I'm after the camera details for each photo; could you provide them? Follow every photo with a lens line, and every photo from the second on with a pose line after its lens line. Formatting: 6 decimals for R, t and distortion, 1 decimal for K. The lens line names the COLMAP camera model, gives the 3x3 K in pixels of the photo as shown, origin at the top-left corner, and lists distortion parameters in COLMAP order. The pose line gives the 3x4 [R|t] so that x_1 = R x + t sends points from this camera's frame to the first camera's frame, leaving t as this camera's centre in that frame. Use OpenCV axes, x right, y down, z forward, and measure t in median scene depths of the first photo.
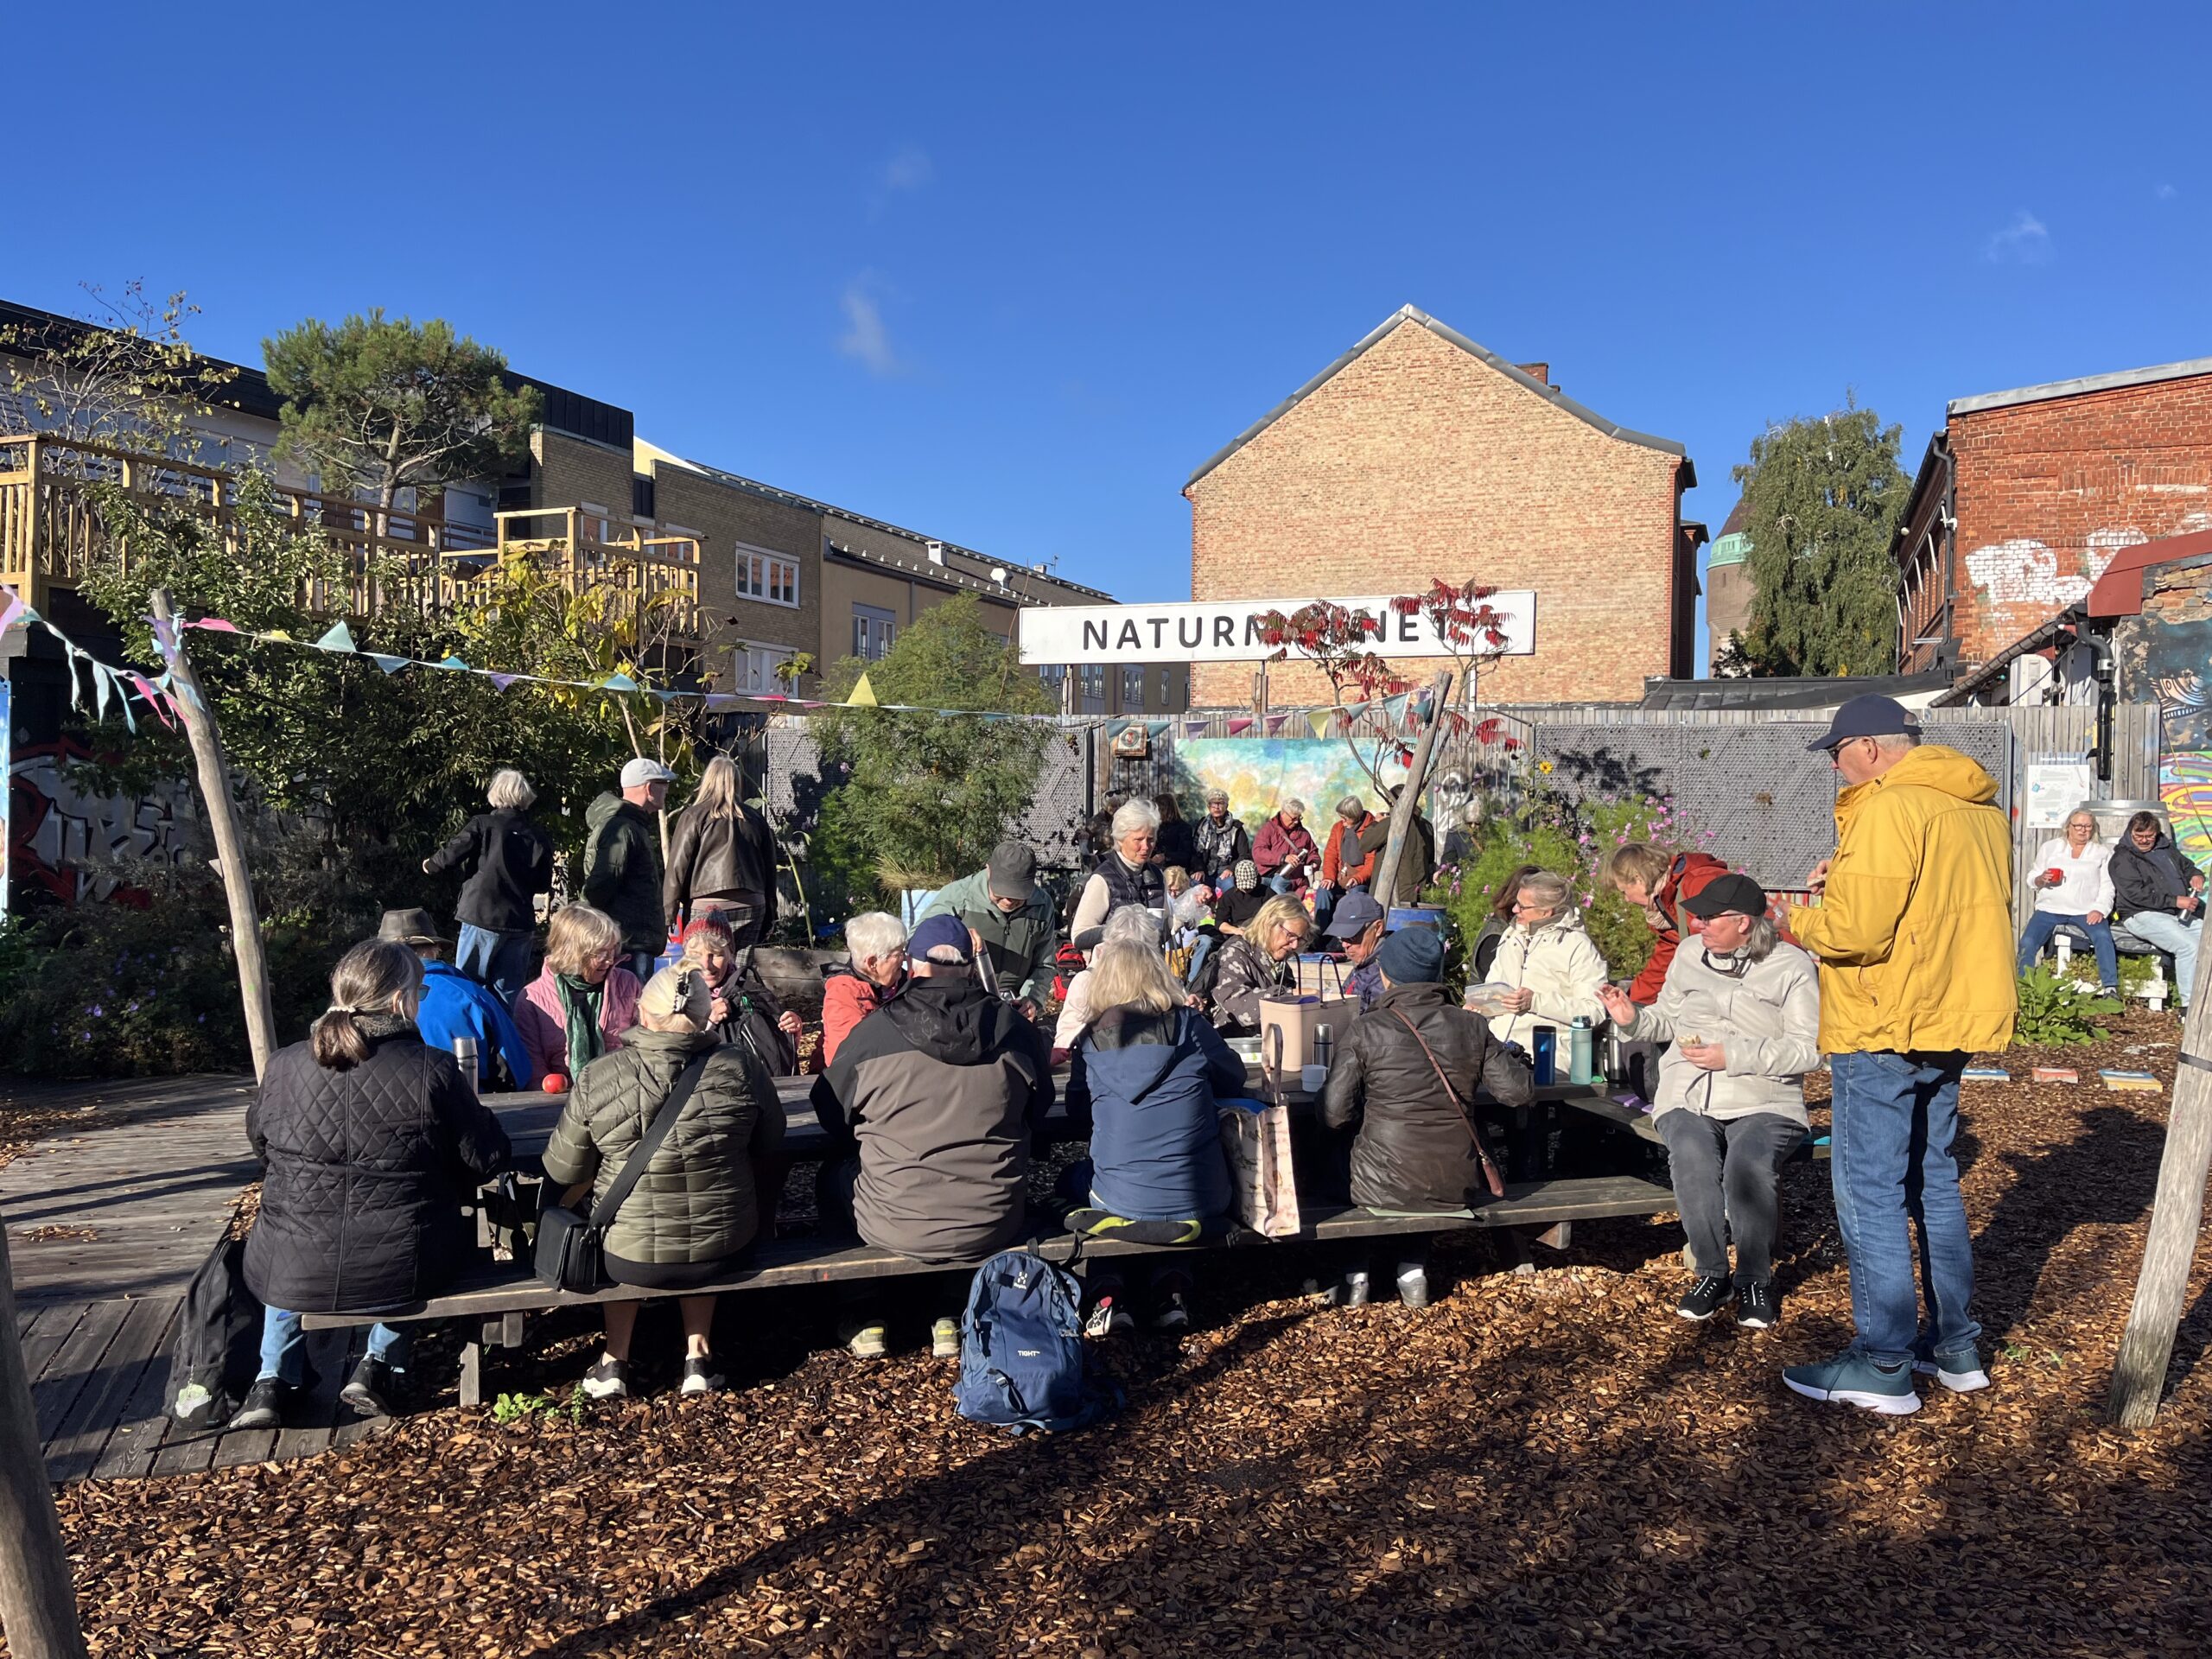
lens RADIAL K [[1685.8, 0, 1106.0], [0, 1685.8, 829.5], [0, 0, 1]] dist [0.088329, -0.123782]
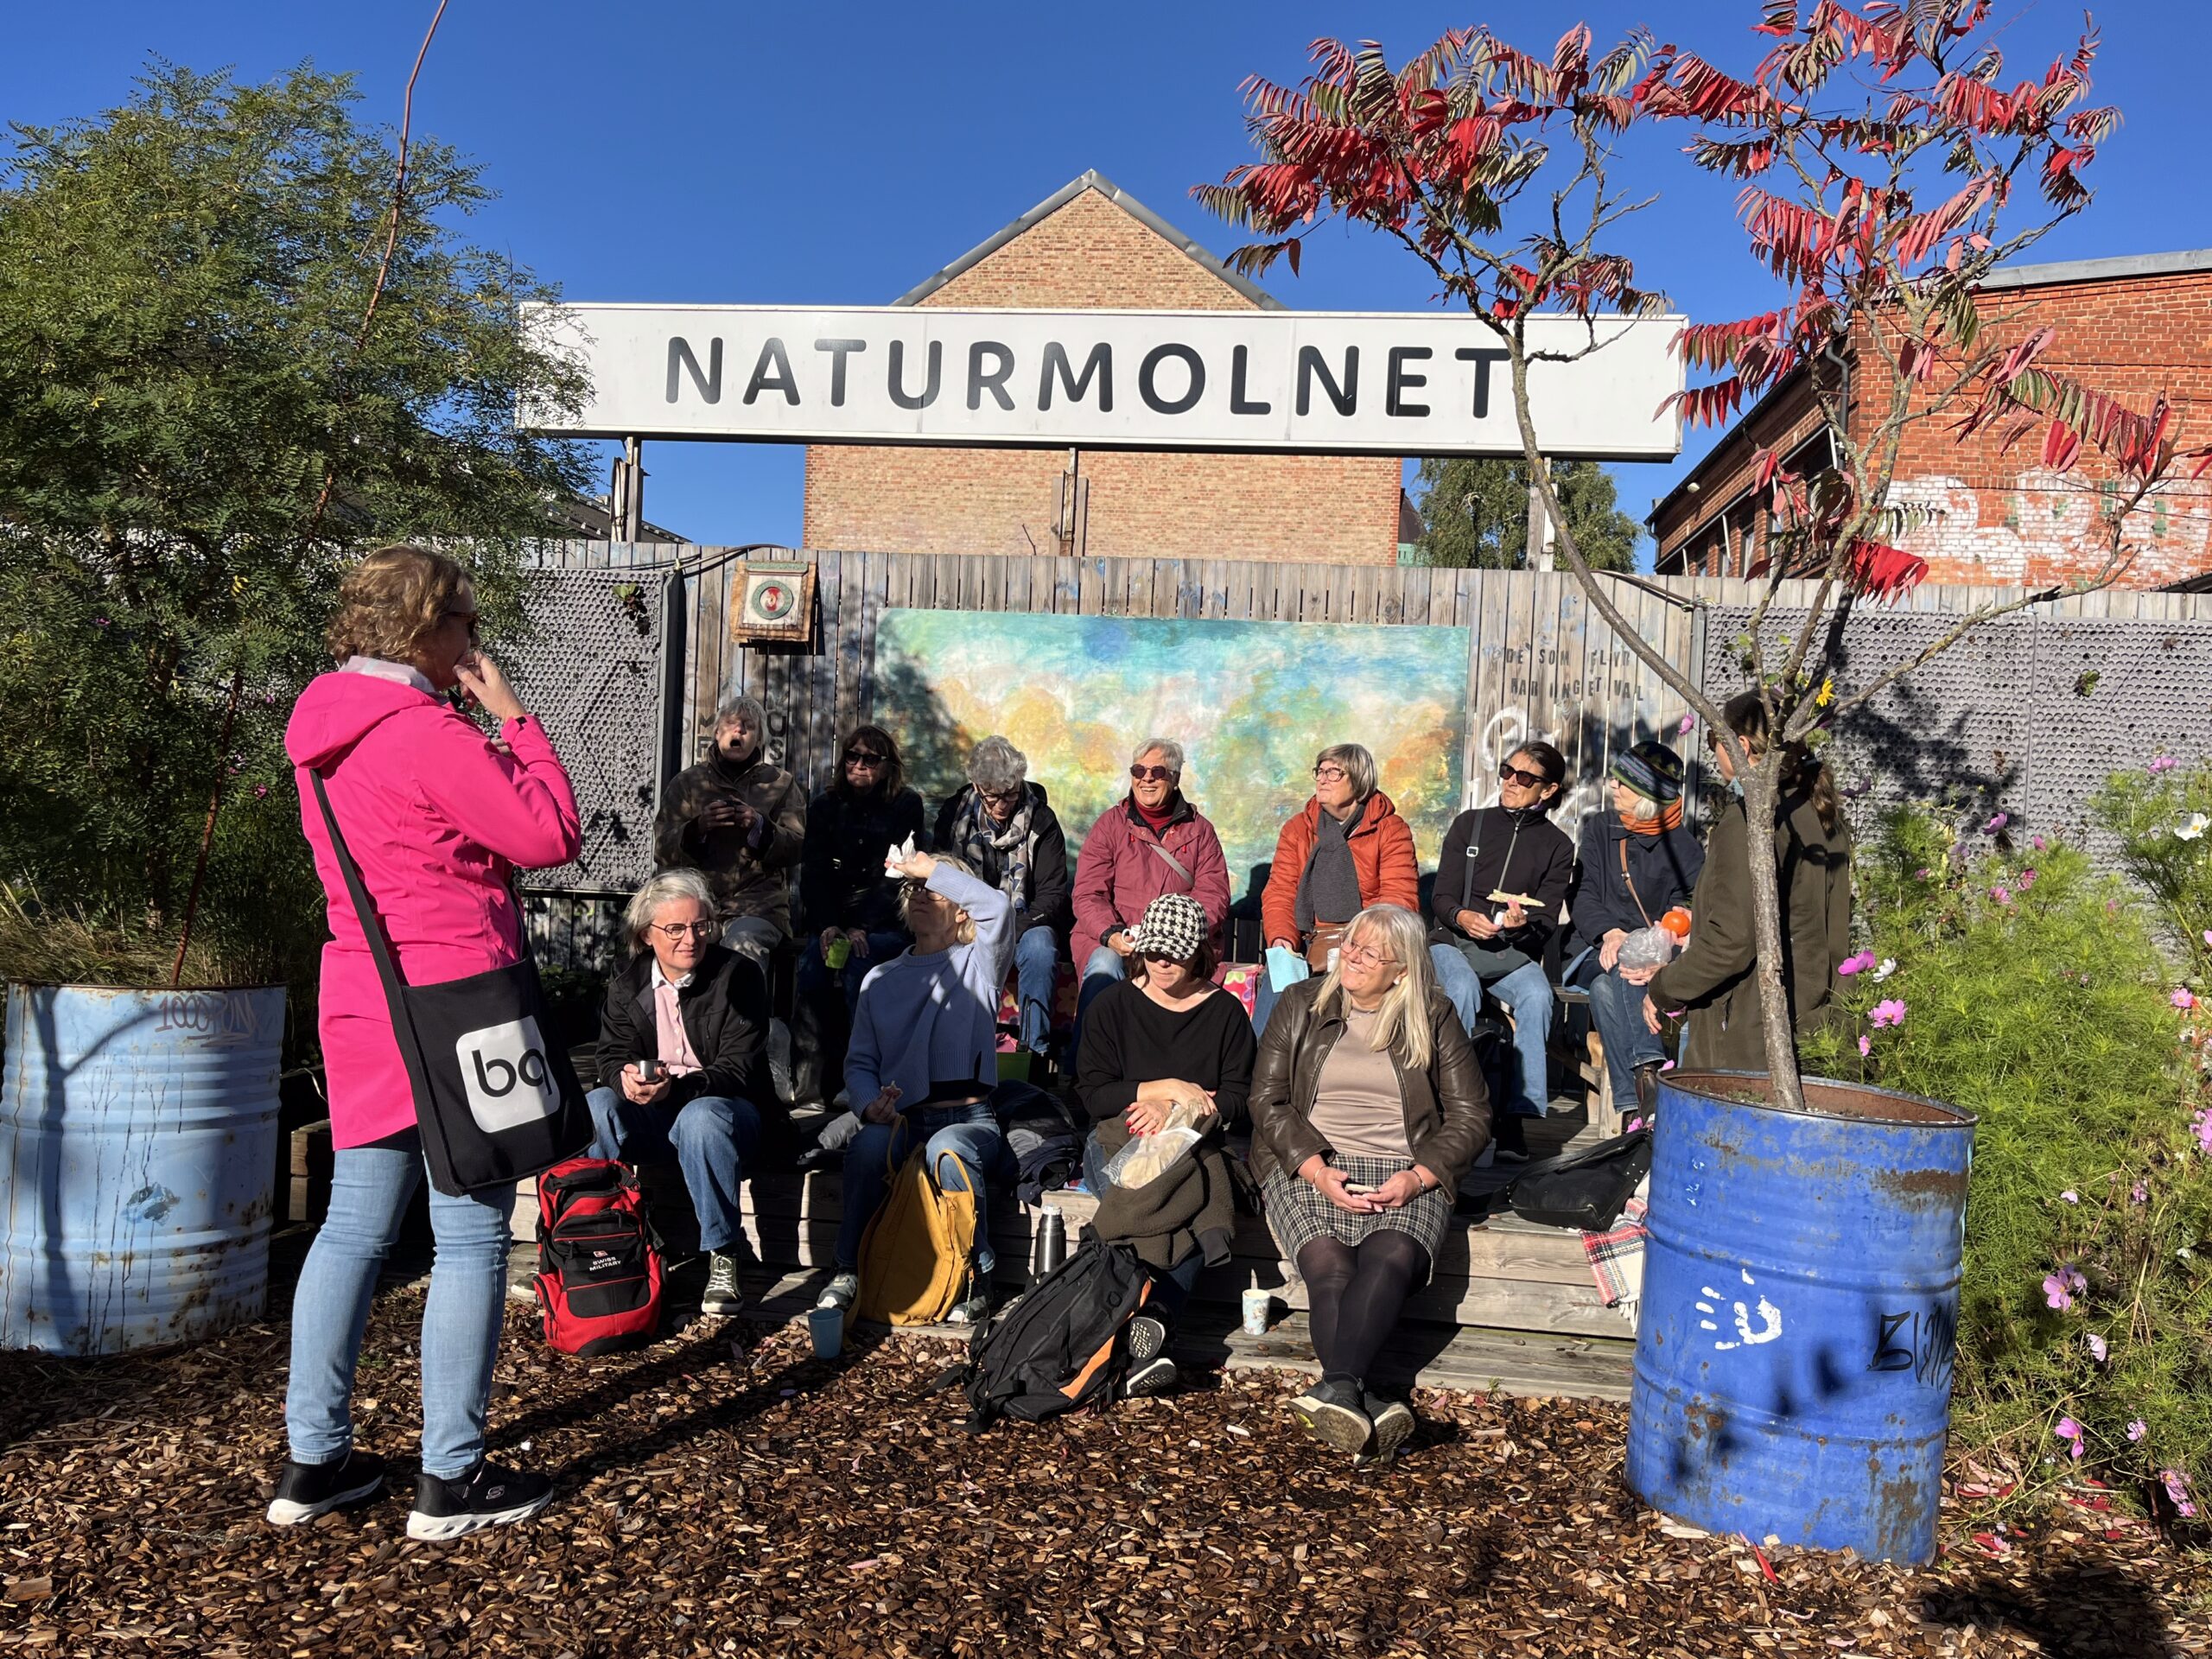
lens RADIAL K [[1899.8, 0, 1106.0], [0, 1899.8, 829.5], [0, 0, 1]] dist [0.071933, -0.181346]
pose [[0.974788, 0.032607, 0.220736, -0.007890], [-0.032732, 0.999459, -0.003093, 0.003146], [-0.220717, -0.004210, 0.975329, 0.487944]]
